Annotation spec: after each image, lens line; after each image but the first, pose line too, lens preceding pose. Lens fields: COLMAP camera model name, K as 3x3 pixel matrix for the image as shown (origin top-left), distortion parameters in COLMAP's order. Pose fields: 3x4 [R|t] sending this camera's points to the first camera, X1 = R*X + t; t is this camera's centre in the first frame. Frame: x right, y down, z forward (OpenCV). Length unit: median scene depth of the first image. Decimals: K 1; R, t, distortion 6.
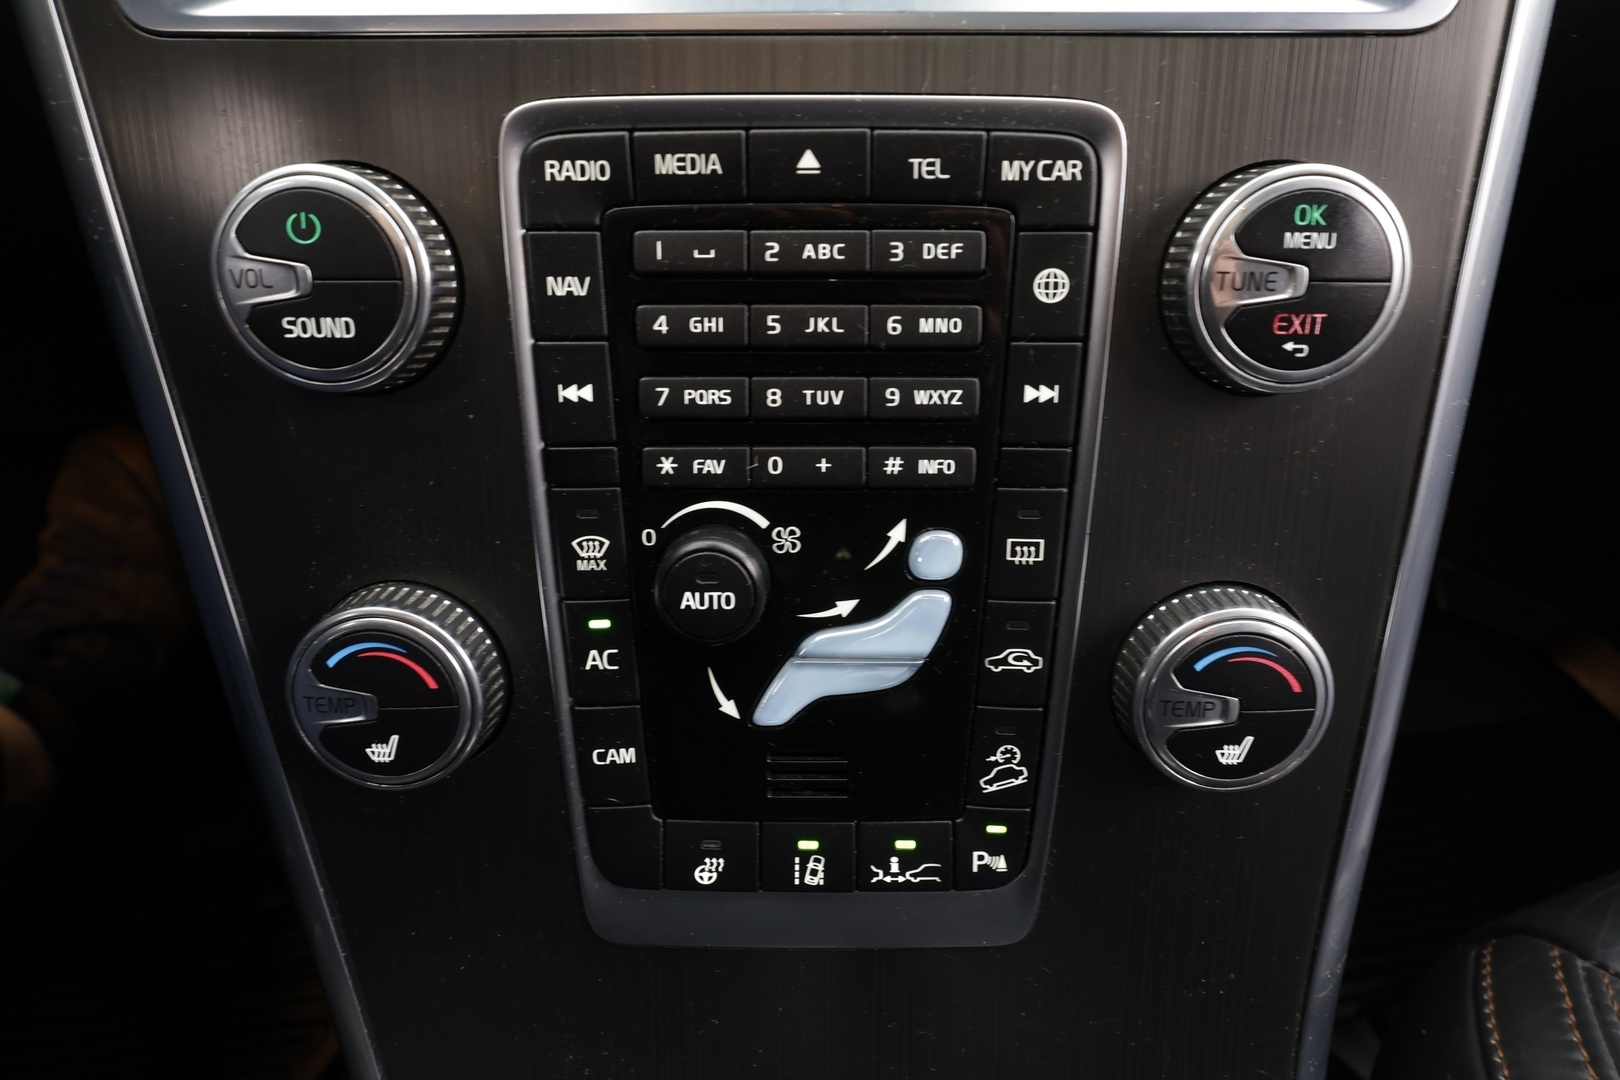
lens RADIAL K [[1047.3, 0, 814.3], [0, 1047.3, 548.1], [0, 0, 1]] dist [0.007896, -0.000233]
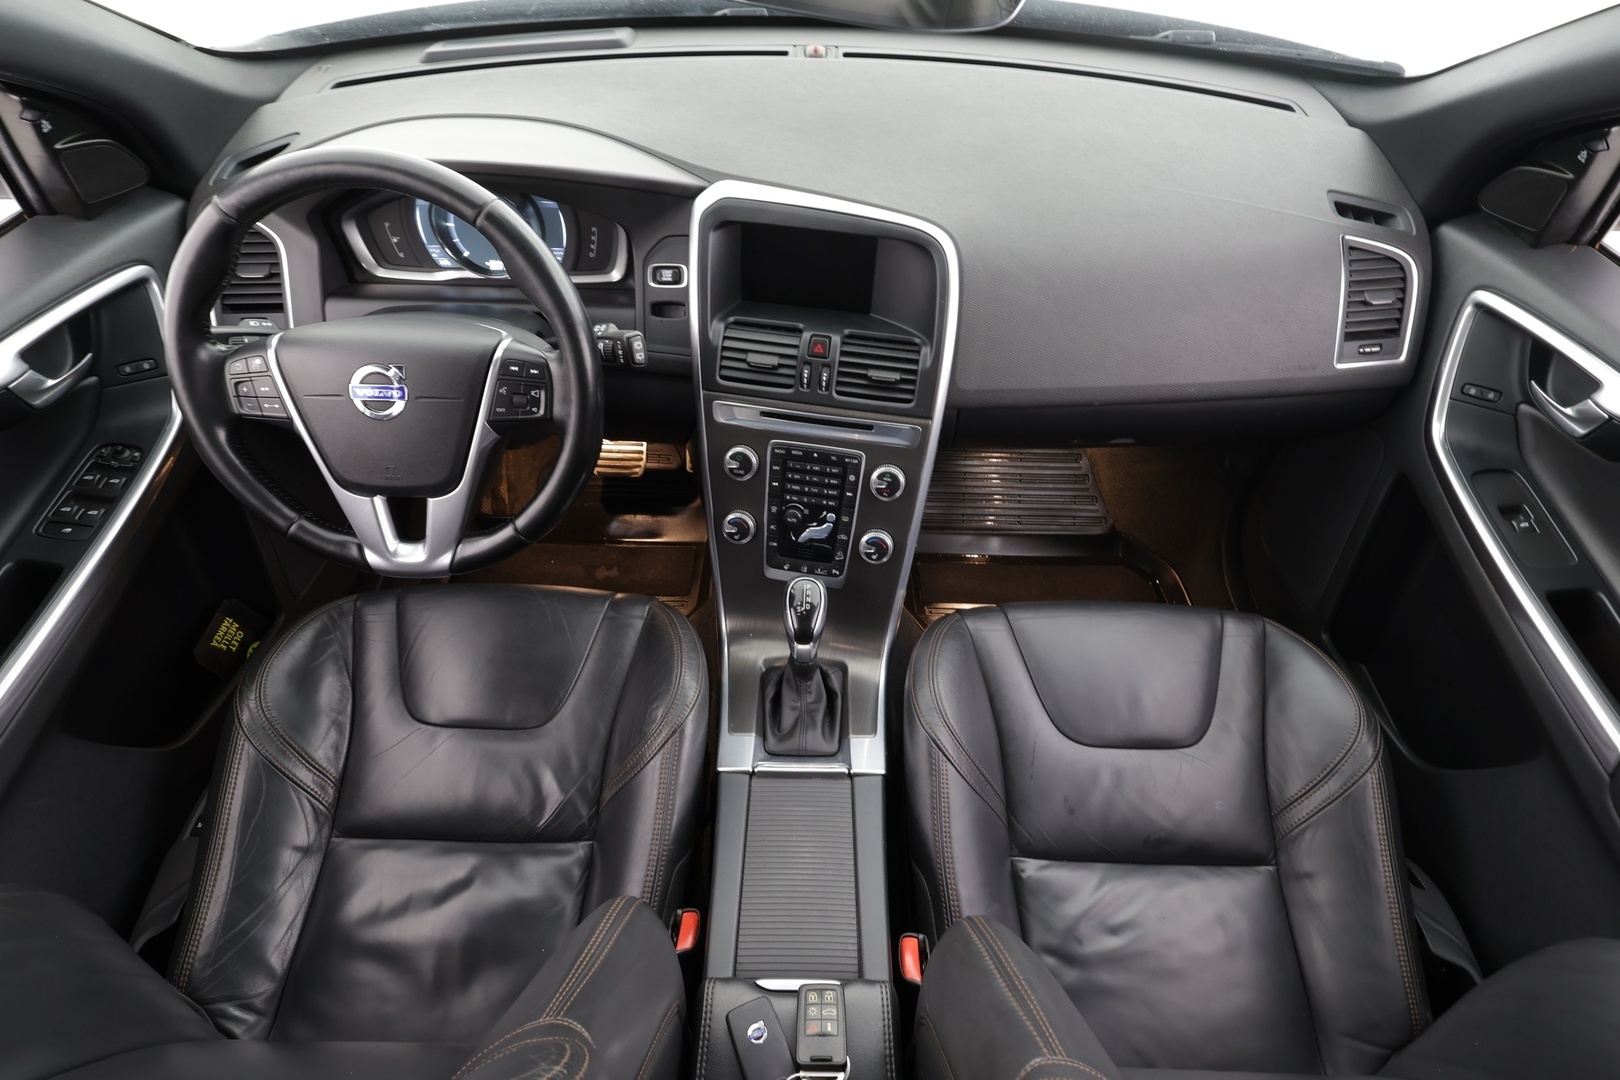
lens RADIAL K [[828.4, 0, 811.5], [0, 828.4, 541.2], [0, 0, 1]] dist [-0.005323, 0.001679]
pose [[0.986056, 0.137105, -0.094318, 0.483526], [-0.127431, 0.986597, 0.101923, -0.335090], [0.107028, -0.088483, 0.990311, -3.783017]]
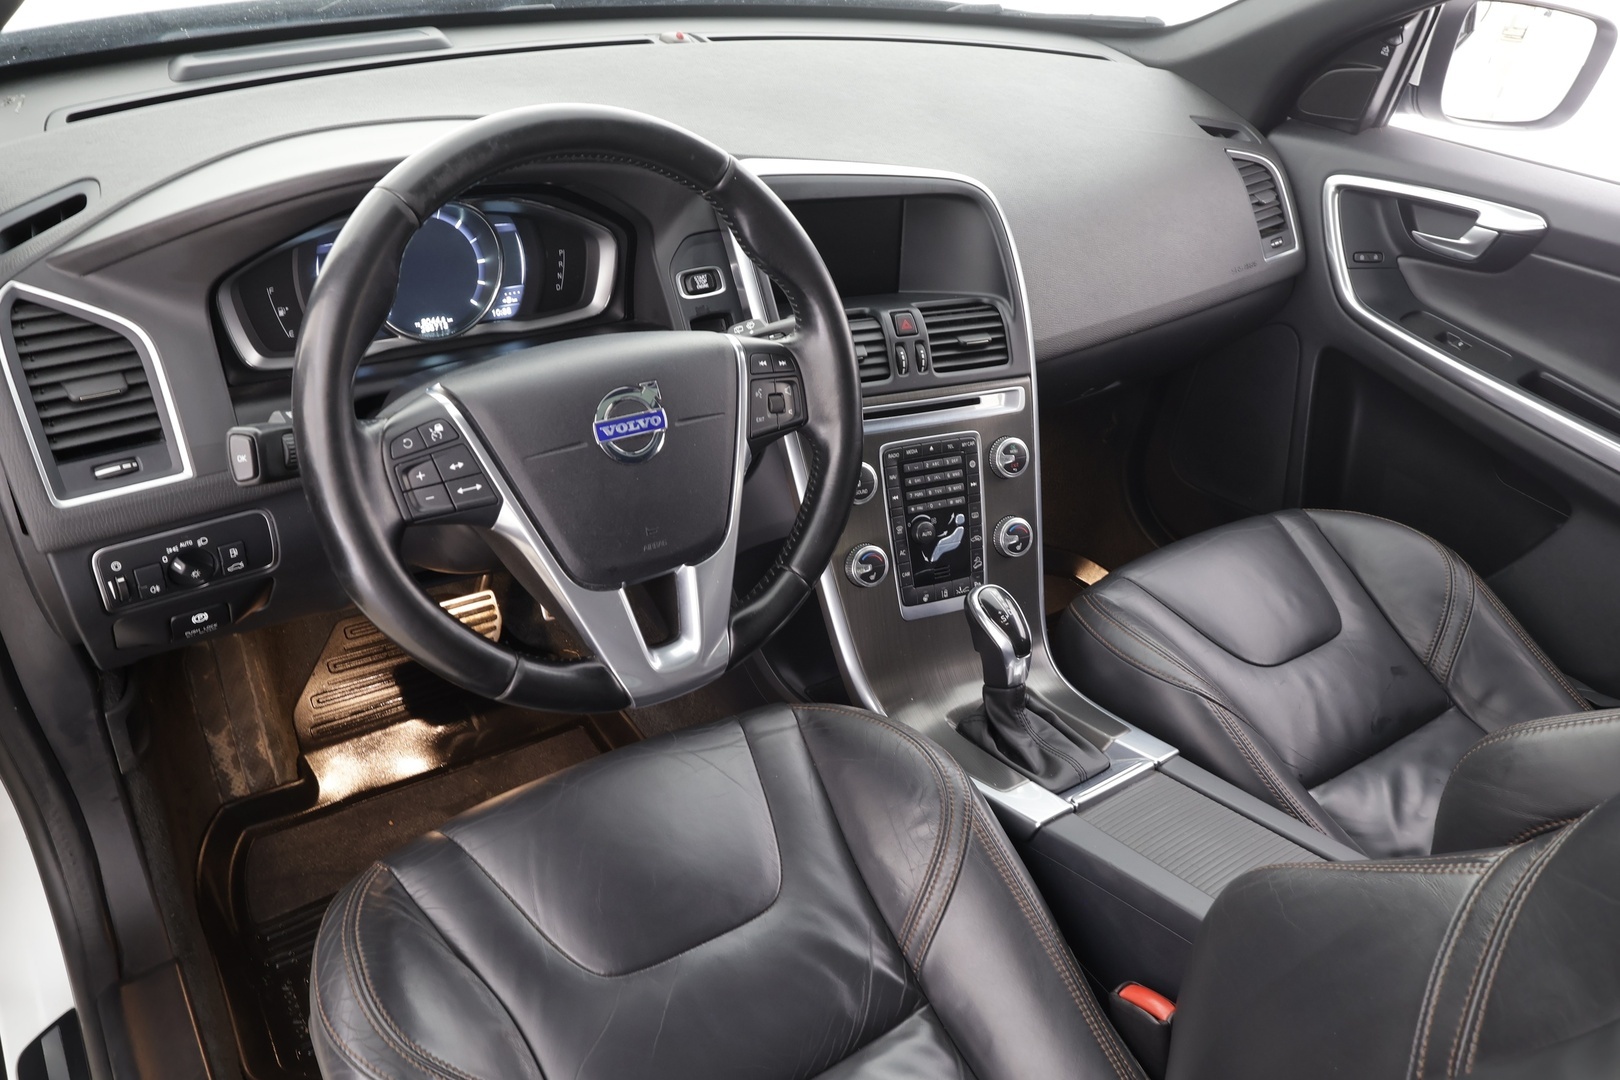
lens RADIAL K [[1174.8, 0, 800.9], [0, 1174.8, 547.3], [0, 0, 1]] dist [-0.001790, -0.001334]
pose [[0.897329, -0.168654, 0.407868, -2.913578], [0.216213, 0.973606, -0.073091, 0.388799], [-0.384776, 0.153773, 0.910110, -3.833419]]
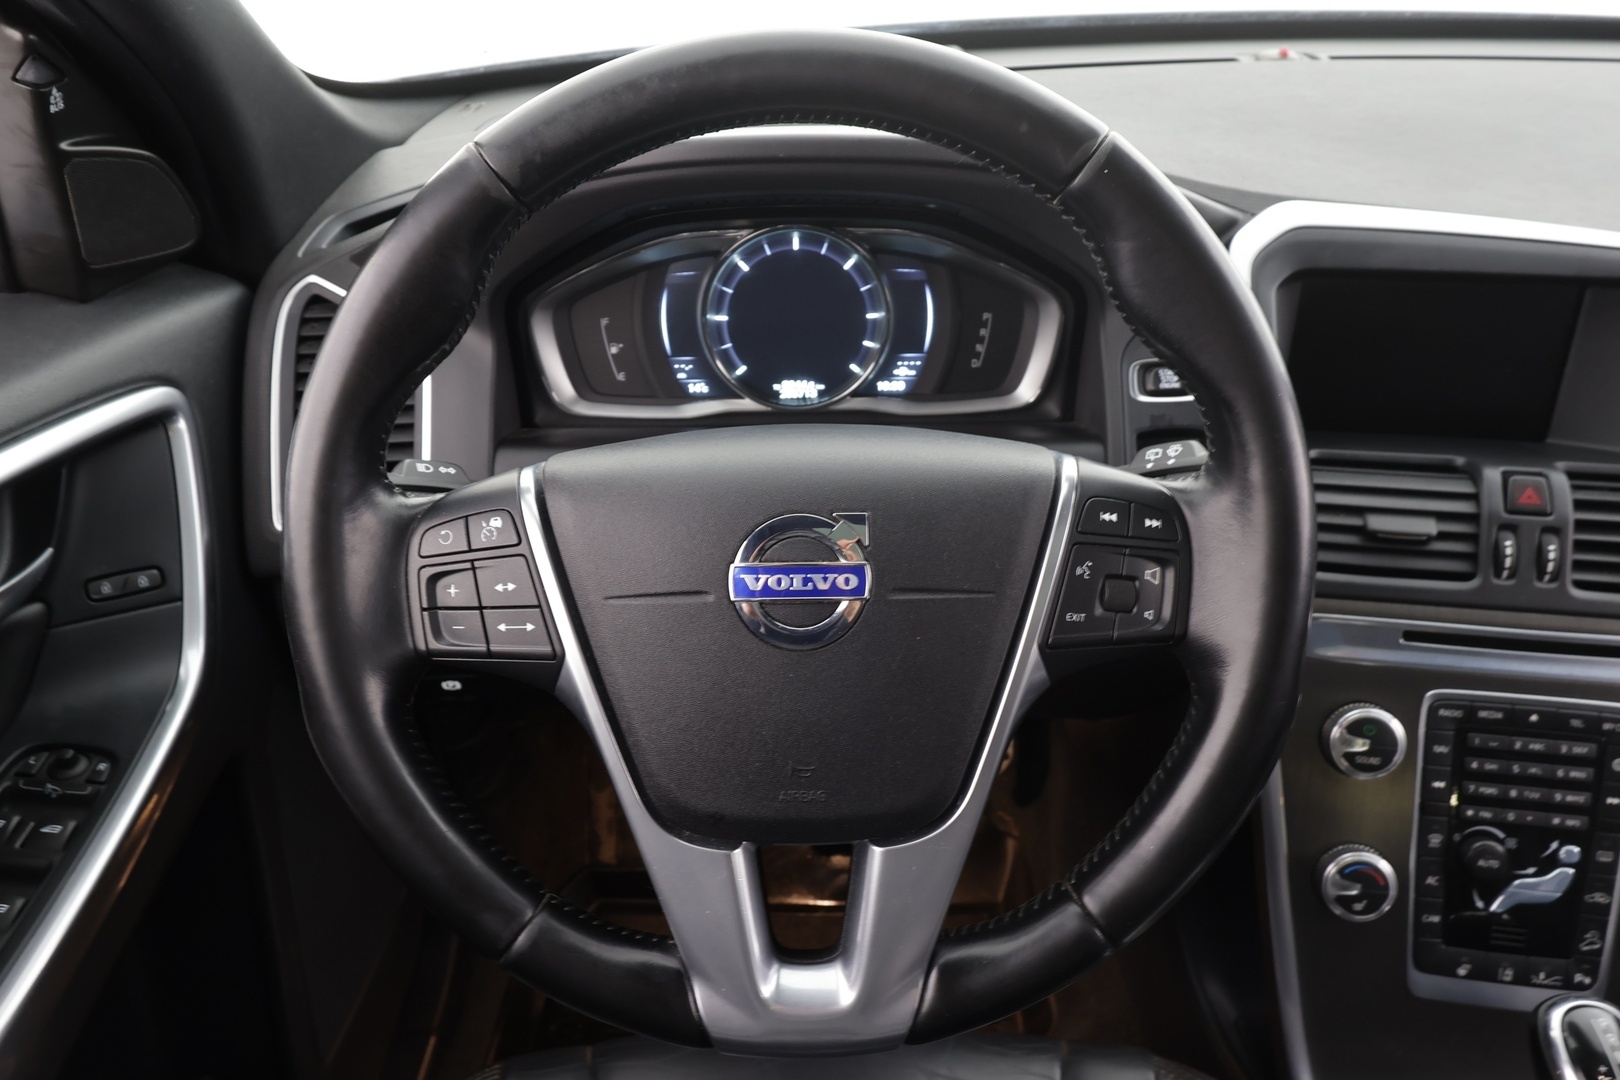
lens RADIAL K [[1105.8, 0, 816.4], [0, 1105.8, 549.0], [0, 0, 1]] dist [-0.000037, 0.002024]
pose [[0.988901, 0.067853, -0.132175, -1.537990], [-0.091641, 0.978802, -0.183161, -0.066408], [0.116945, 0.193240, 0.974157, -2.255852]]
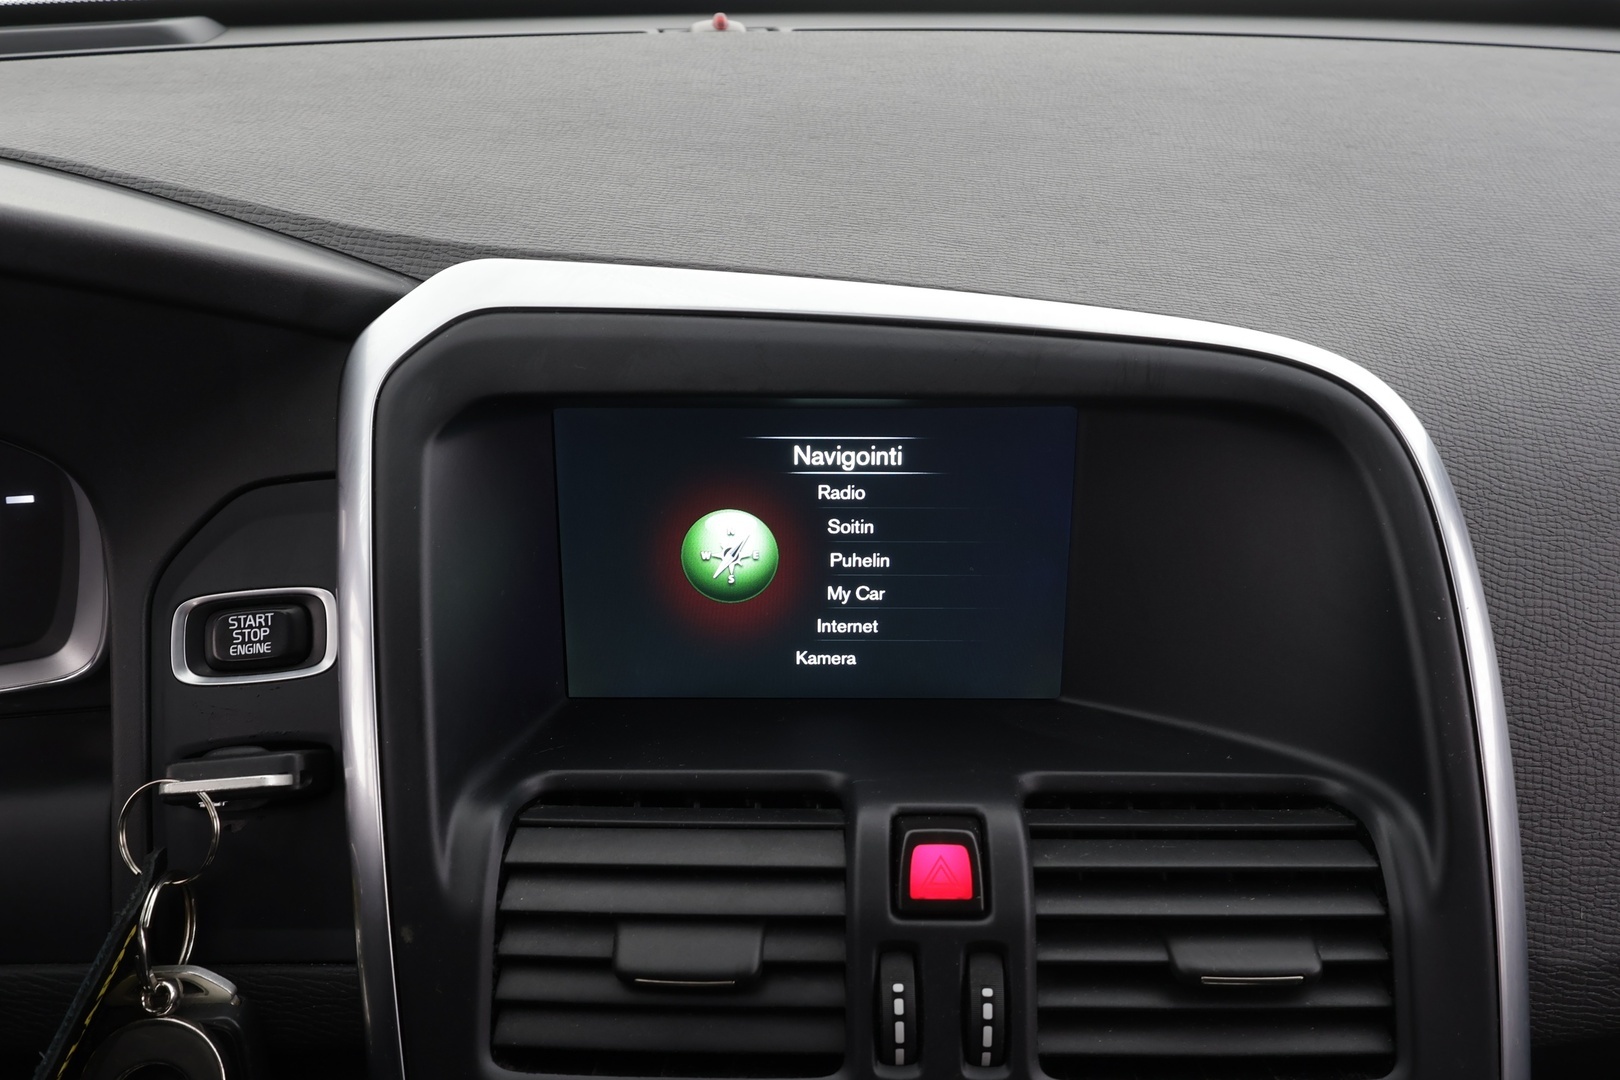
lens RADIAL K [[1317.7, 0, 805.6], [0, 1317.7, 540.7], [0, 0, 1]] dist [-0.001261, -0.003215]
pose [[0.999974, -0.000489, -0.007177, -0.204677], [-0.001617, 0.956913, -0.290370, -0.842719], [0.007010, 0.290374, 0.956888, -0.837567]]
